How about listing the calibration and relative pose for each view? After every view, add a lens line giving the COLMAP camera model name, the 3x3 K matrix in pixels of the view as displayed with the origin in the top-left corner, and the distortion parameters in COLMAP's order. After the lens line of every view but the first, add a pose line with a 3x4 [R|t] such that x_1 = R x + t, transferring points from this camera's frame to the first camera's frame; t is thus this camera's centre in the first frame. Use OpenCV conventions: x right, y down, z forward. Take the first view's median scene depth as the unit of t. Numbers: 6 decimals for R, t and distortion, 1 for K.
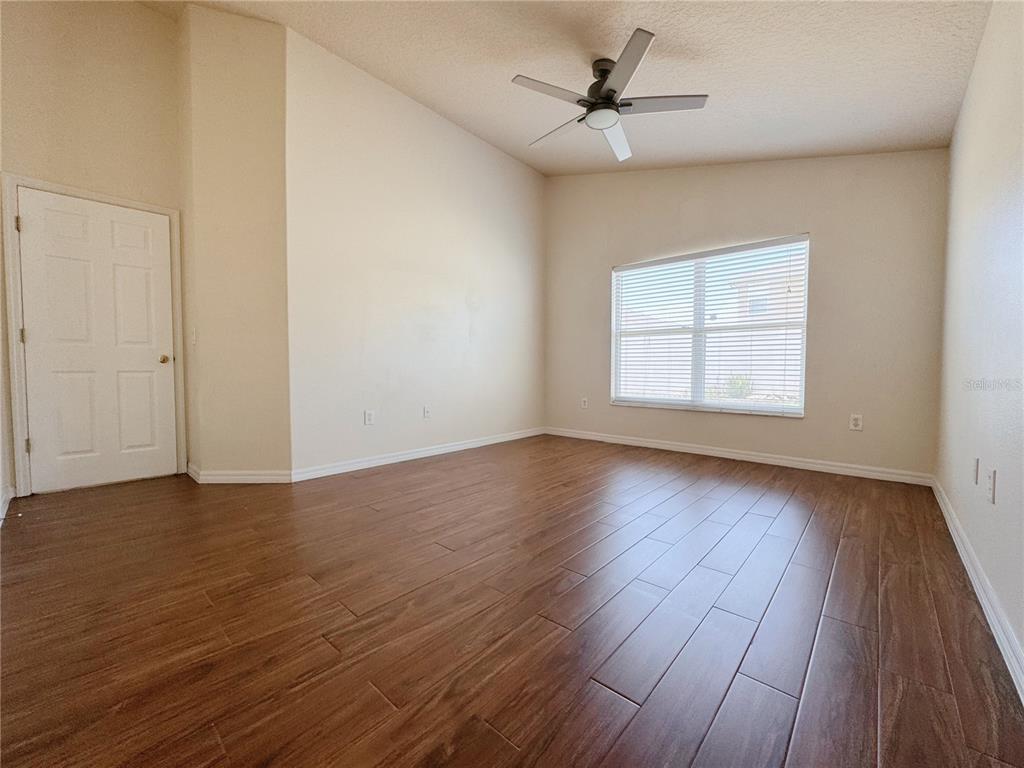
lens RADIAL K [[407.0, 0, 509.4], [0, 407.0, 382.0], [0, 0, 1]] dist [-0.000475, -0.000270]
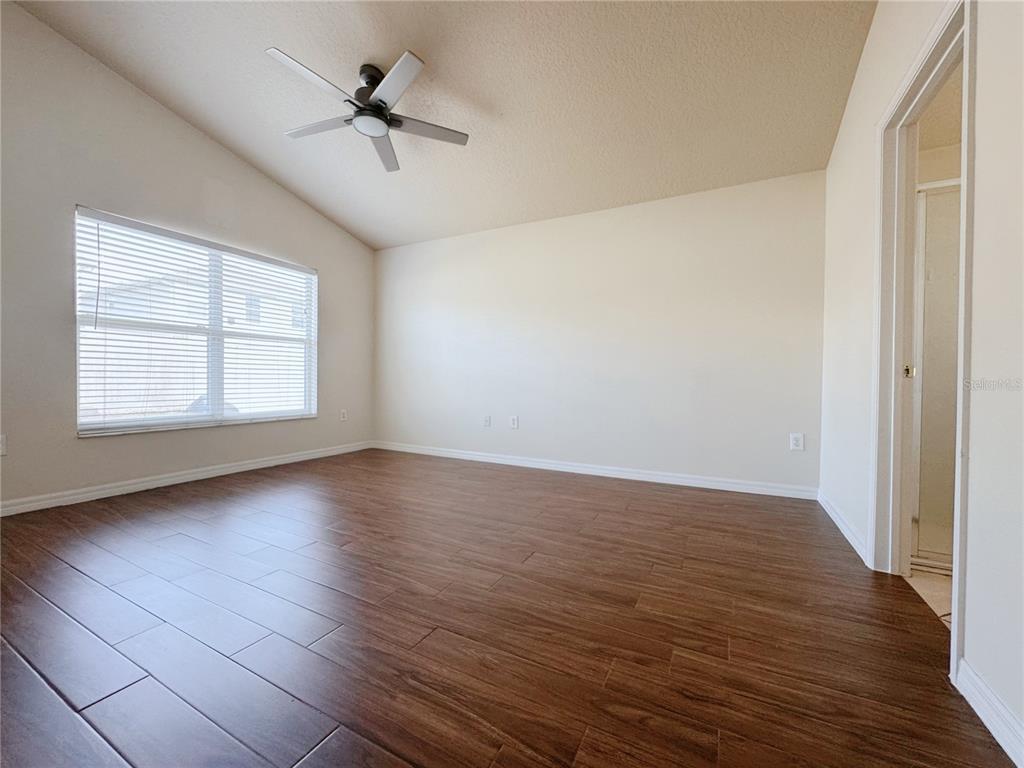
lens RADIAL K [[407.0, 0, 517.5], [0, 407.0, 379.6], [0, 0, 1]] dist [-0.000475, -0.000270]
pose [[-0.253130, -0.007066, 0.967406, -0.583220], [0.022017, 0.999672, 0.013062, -0.027114], [-0.967182, 0.024605, -0.252892, 0.655102]]
